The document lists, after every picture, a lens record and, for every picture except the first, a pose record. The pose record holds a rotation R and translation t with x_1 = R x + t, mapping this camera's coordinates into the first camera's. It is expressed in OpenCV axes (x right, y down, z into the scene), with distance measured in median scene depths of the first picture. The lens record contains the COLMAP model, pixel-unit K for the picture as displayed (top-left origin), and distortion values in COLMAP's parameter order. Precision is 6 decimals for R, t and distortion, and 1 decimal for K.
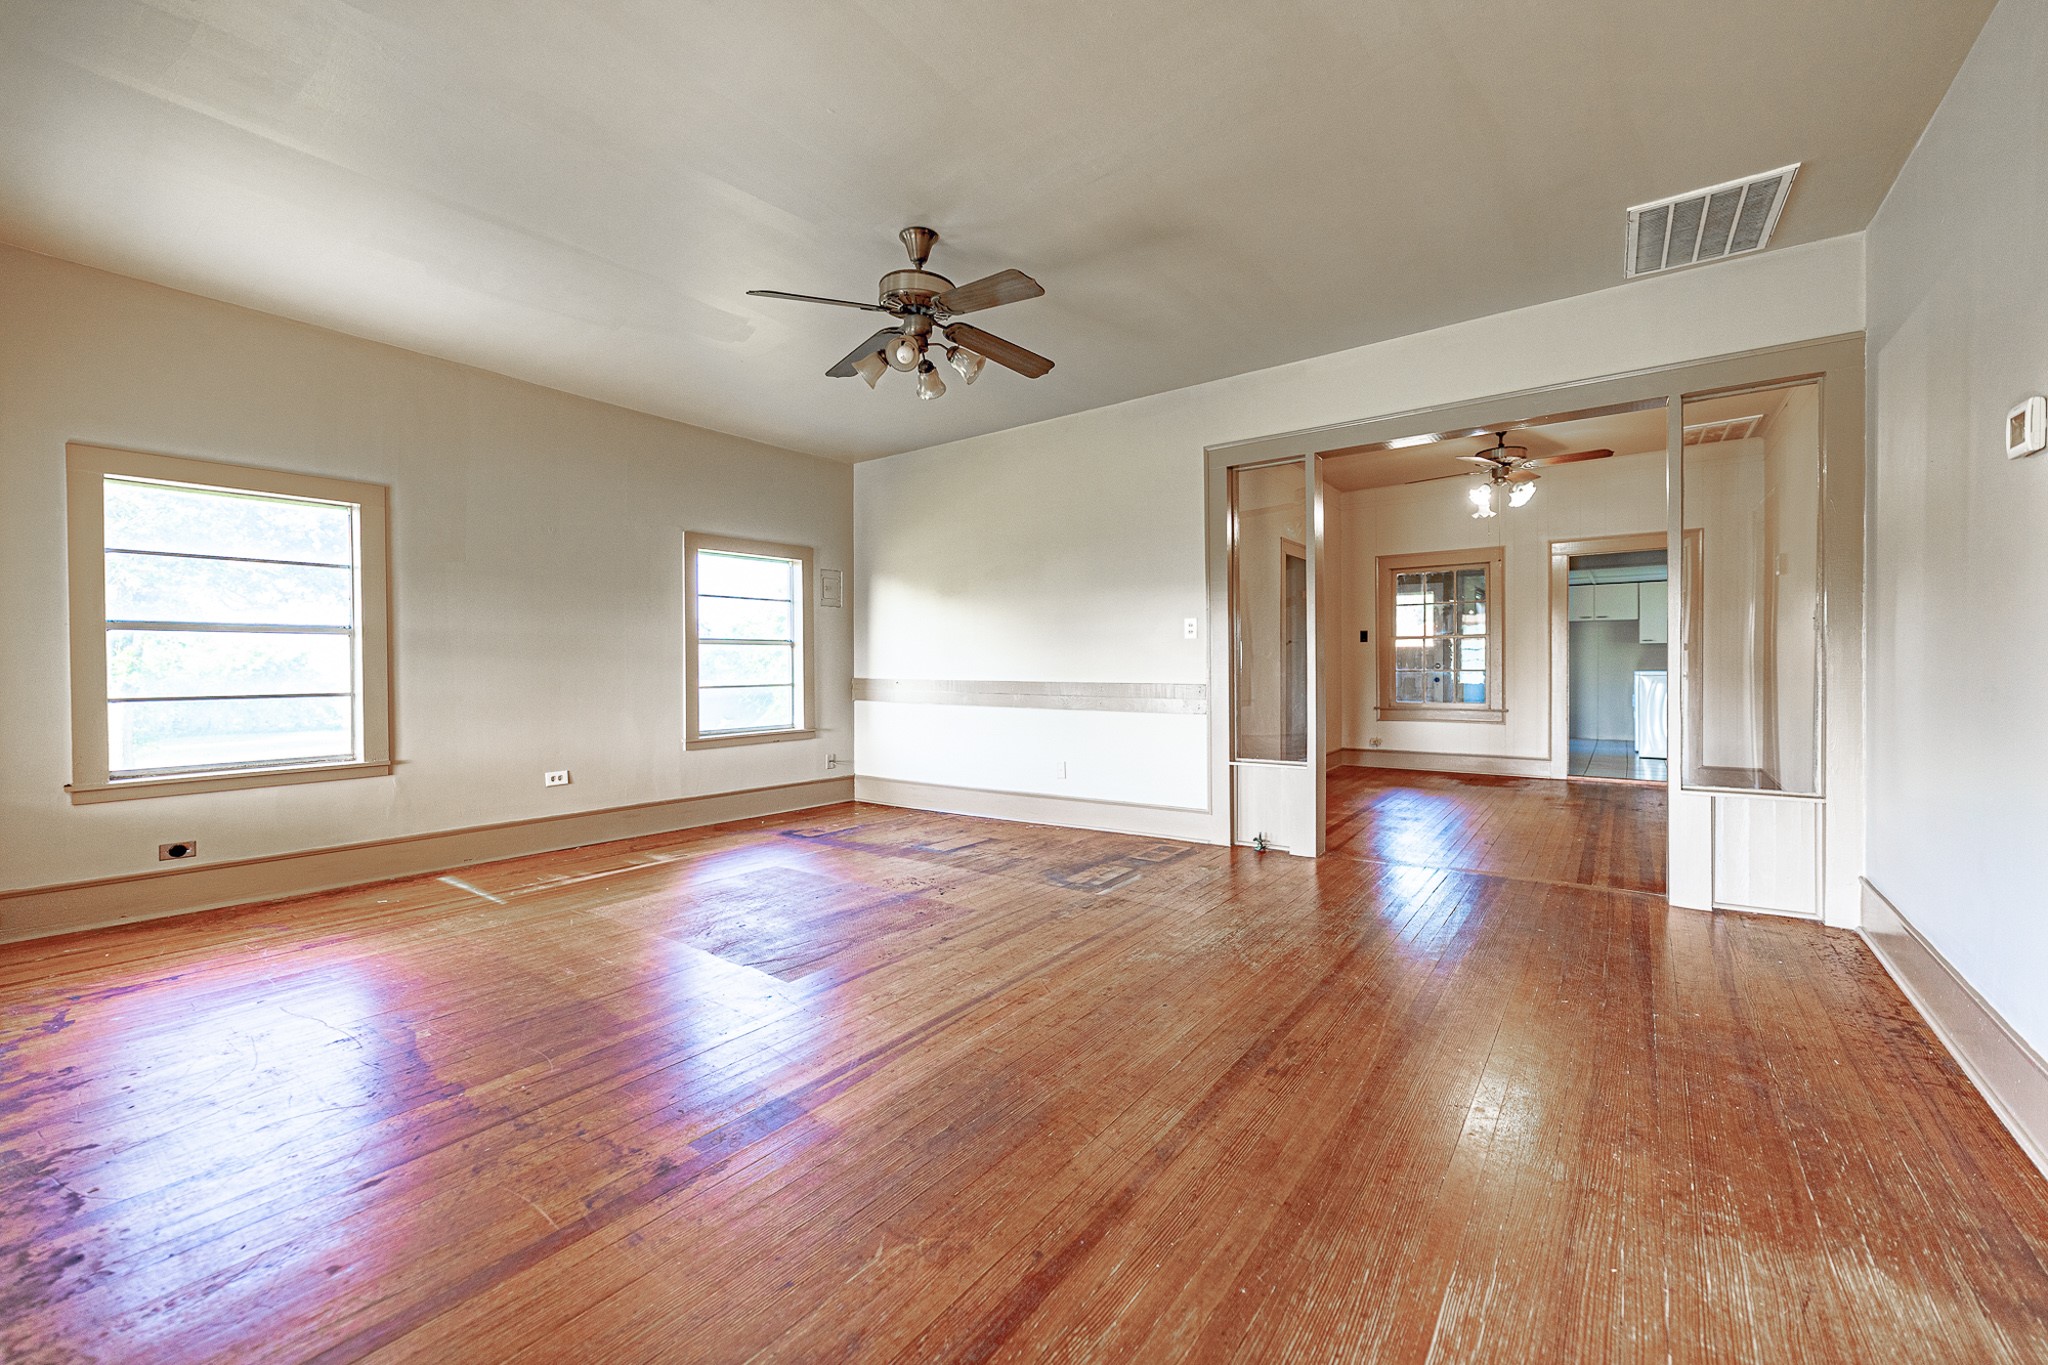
lens RADIAL K [[817.9, 0, 1024.0], [0, 817.9, 682.5], [0, 0, 1]] dist [0.008410, -0.000047]
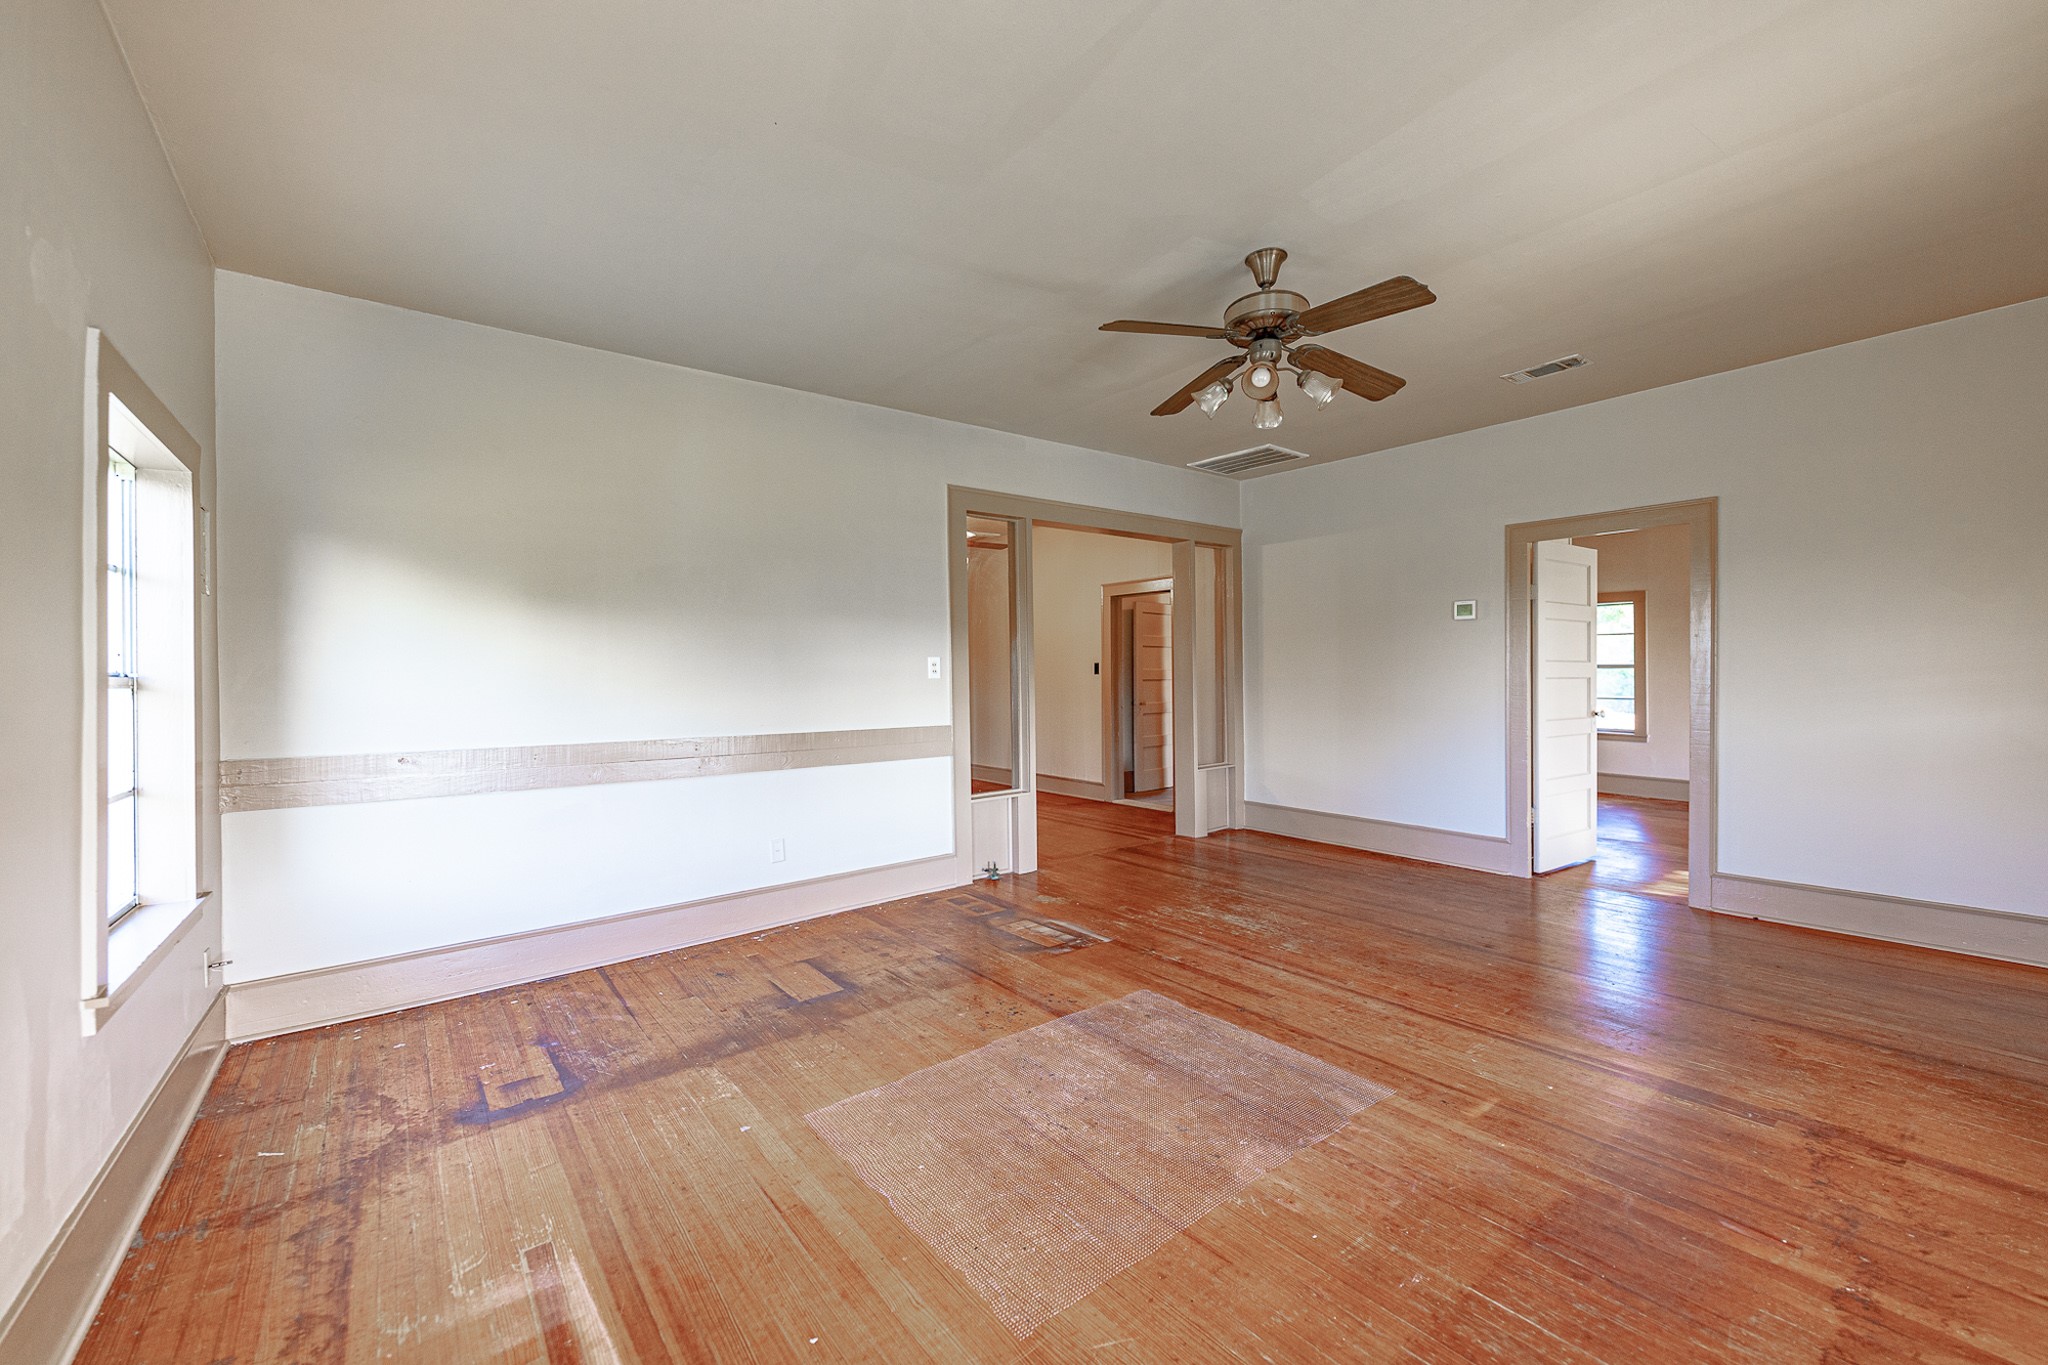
lens RADIAL K [[815.4, 0, 1024.0], [0, 815.4, 682.5], [0, 0, 1]] dist [-0.002291, -0.000560]
pose [[0.270771, -0.003795, 0.962636, -1.065860], [0.039151, 0.999208, -0.007073, -0.059170], [-0.961847, 0.039603, 0.270705, 0.995960]]
